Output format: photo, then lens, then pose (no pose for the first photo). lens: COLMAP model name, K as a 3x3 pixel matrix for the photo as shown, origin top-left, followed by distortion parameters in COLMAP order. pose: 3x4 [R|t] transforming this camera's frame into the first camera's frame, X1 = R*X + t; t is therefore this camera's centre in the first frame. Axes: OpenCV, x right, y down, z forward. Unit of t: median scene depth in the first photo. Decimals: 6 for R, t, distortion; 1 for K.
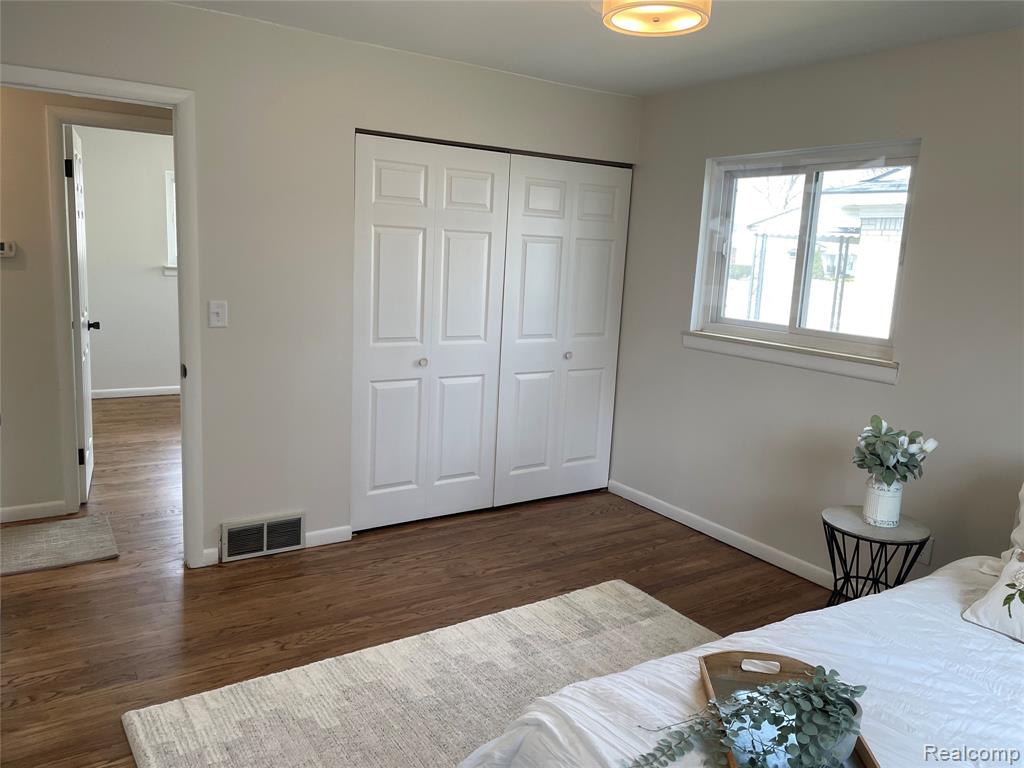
lens RADIAL K [[775.6, 0, 509.4], [0, 775.6, 382.3], [0, 0, 1]] dist [0.095618, -0.120632]
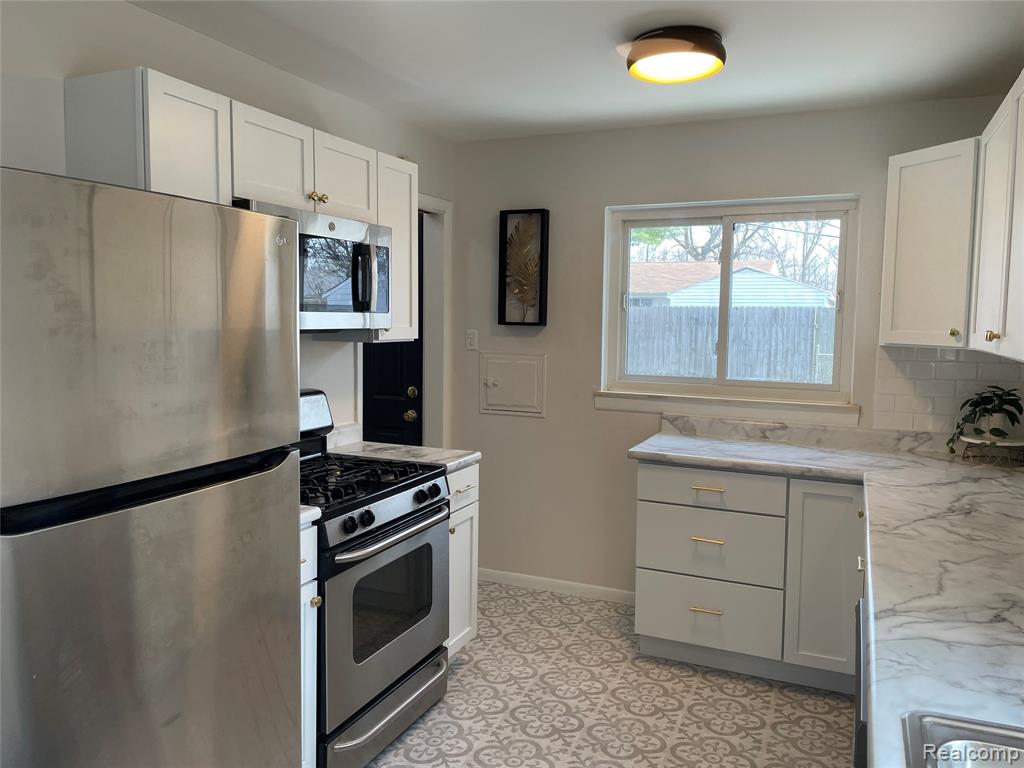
lens RADIAL K [[775.6, 0, 514.0], [0, 775.6, 372.4], [0, 0, 1]] dist [0.095618, -0.120632]
pose [[0.829194, -0.069230, 0.554657, -0.387271], [0.116252, 0.991961, -0.049980, -0.060105], [-0.546738, 0.105923, 0.830577, 0.335314]]
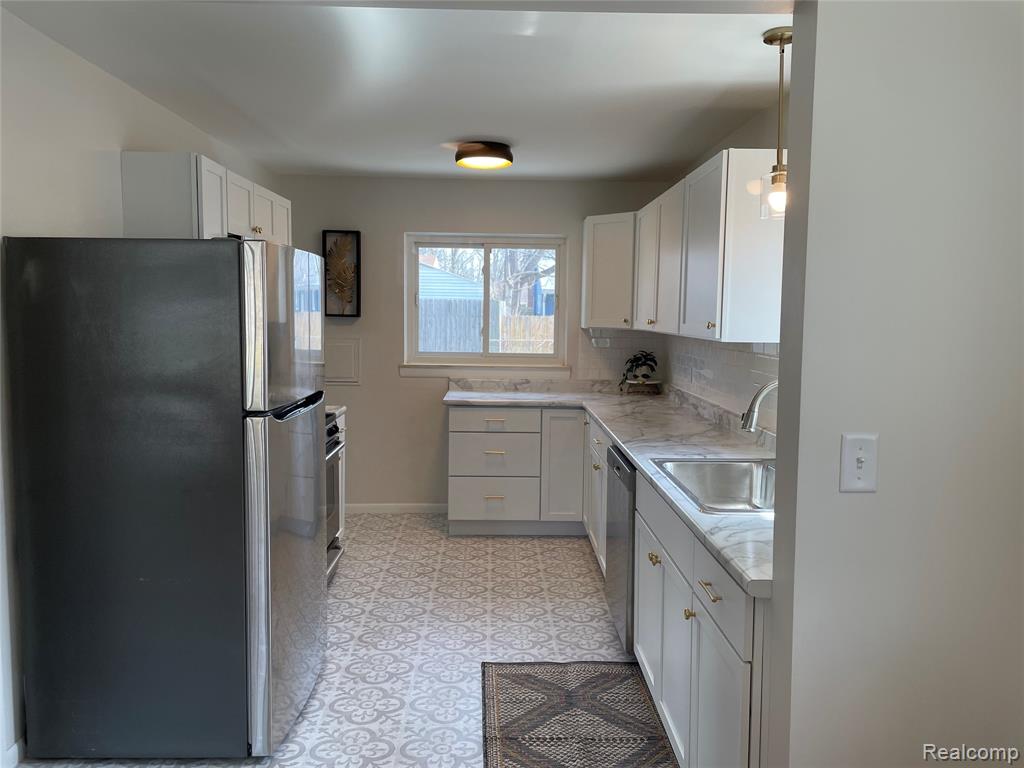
lens RADIAL K [[775.6, 0, 511.5], [0, 775.6, 372.9], [0, 0, 1]] dist [0.095618, -0.120632]
pose [[0.518431, -0.102158, 0.848995, -0.833510], [0.156257, 0.987439, 0.023400, -0.059537], [-0.840722, 0.120530, 0.527882, 0.207188]]
